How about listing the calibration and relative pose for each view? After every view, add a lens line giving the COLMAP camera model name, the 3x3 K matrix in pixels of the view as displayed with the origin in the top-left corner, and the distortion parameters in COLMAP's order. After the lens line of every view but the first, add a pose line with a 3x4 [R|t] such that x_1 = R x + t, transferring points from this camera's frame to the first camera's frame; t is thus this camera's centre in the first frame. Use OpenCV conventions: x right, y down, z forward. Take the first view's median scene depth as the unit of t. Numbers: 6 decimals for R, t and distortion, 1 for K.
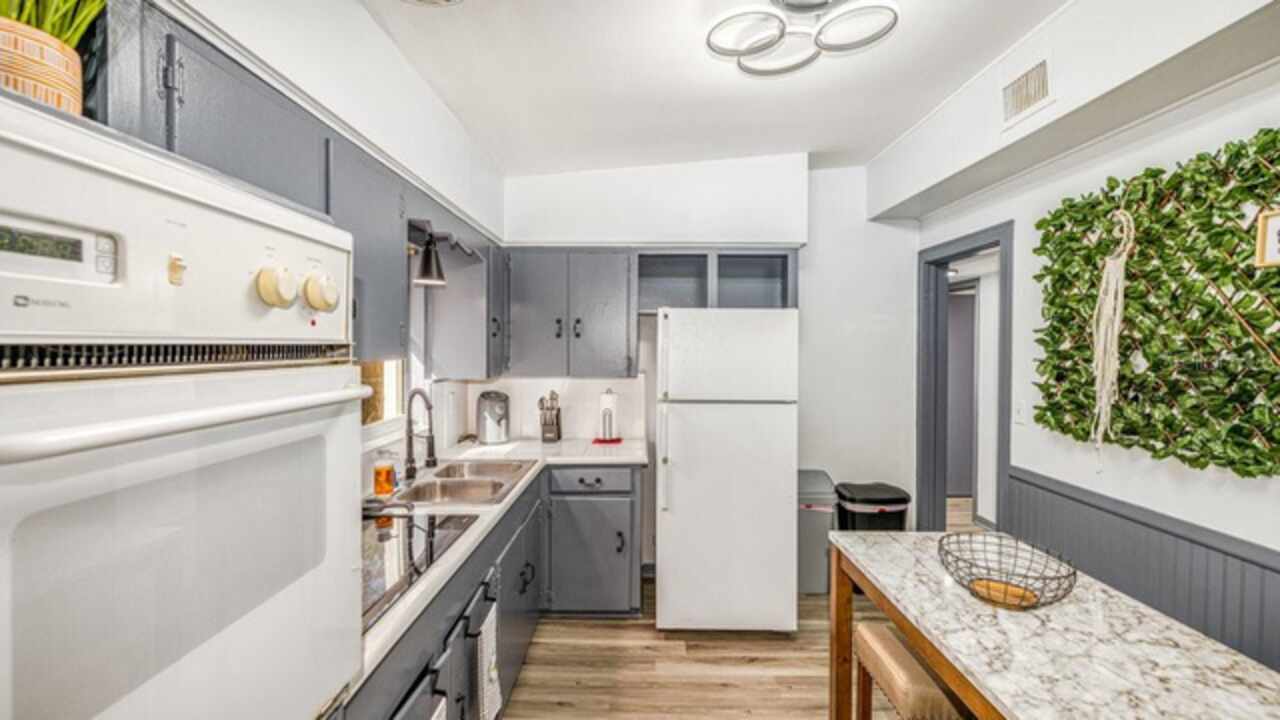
lens RADIAL K [[538.5, 0, 636.6], [0, 538.5, 346.6], [0, 0, 1]] dist [-0.003862, -0.000058]
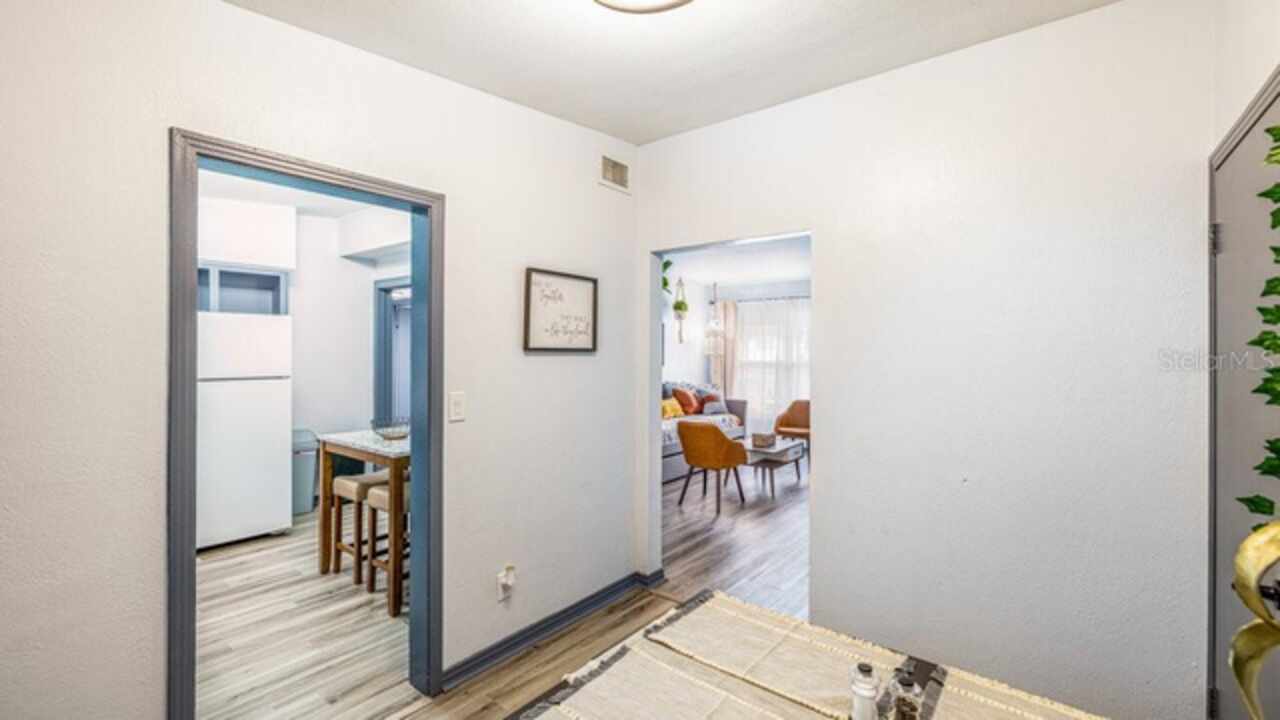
lens RADIAL K [[538.5, 0, 633.6], [0, 538.5, 346.0], [0, 0, 1]] dist [-0.003862, -0.000058]
pose [[0.631050, -0.009032, 0.775690, -0.227261], [0.020577, 0.999775, -0.005099, 0.037060], [-0.775469, 0.019179, 0.631094, -0.594805]]
